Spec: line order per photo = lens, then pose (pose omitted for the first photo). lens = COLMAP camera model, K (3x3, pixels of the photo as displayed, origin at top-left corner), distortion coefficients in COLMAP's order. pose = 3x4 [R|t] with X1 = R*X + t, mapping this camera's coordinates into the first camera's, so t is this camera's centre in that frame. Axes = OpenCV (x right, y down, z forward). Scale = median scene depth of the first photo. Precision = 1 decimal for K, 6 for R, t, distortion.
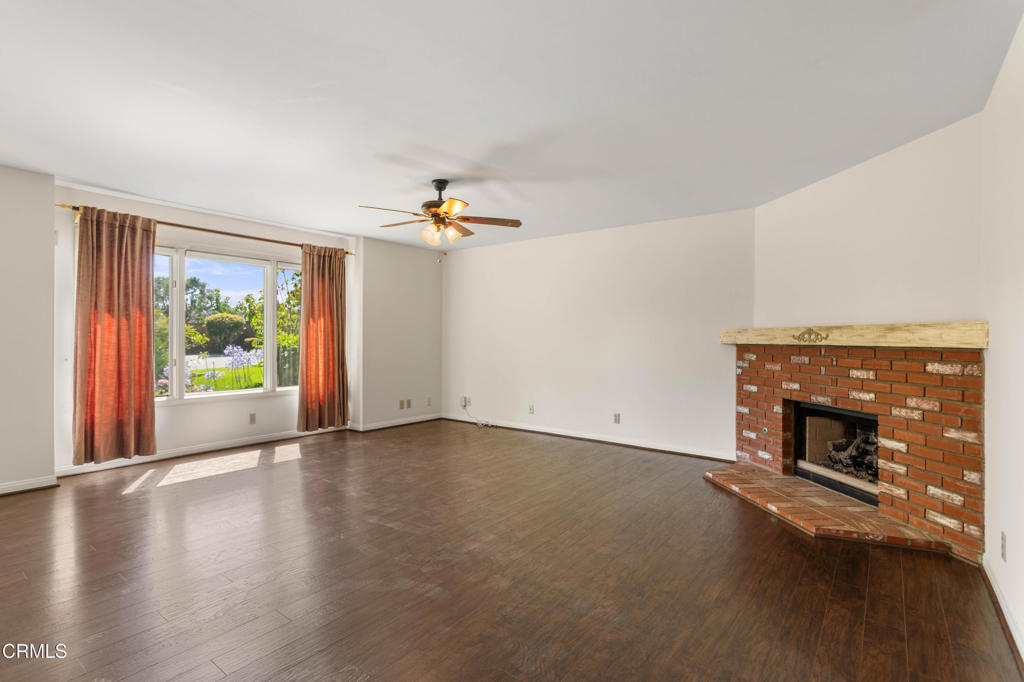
lens RADIAL K [[505.5, 0, 512.0], [0, 505.5, 341.0], [0, 0, 1]] dist [0.000134, 0.000408]
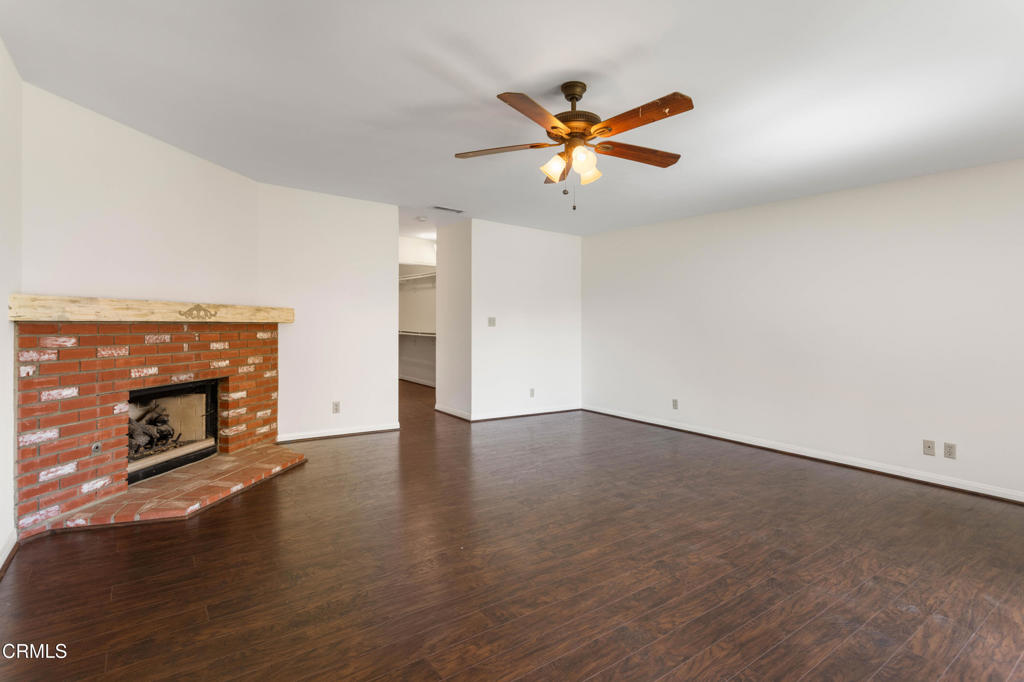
lens RADIAL K [[511.7, 0, 509.4], [0, 511.7, 316.6], [0, 0, 1]] dist [0.000520, 0.000194]
pose [[-0.960969, -0.002487, 0.276644, -0.270641], [-0.005484, 0.999934, -0.010061, 0.005037], [-0.276601, -0.011185, -0.960920, 1.816813]]
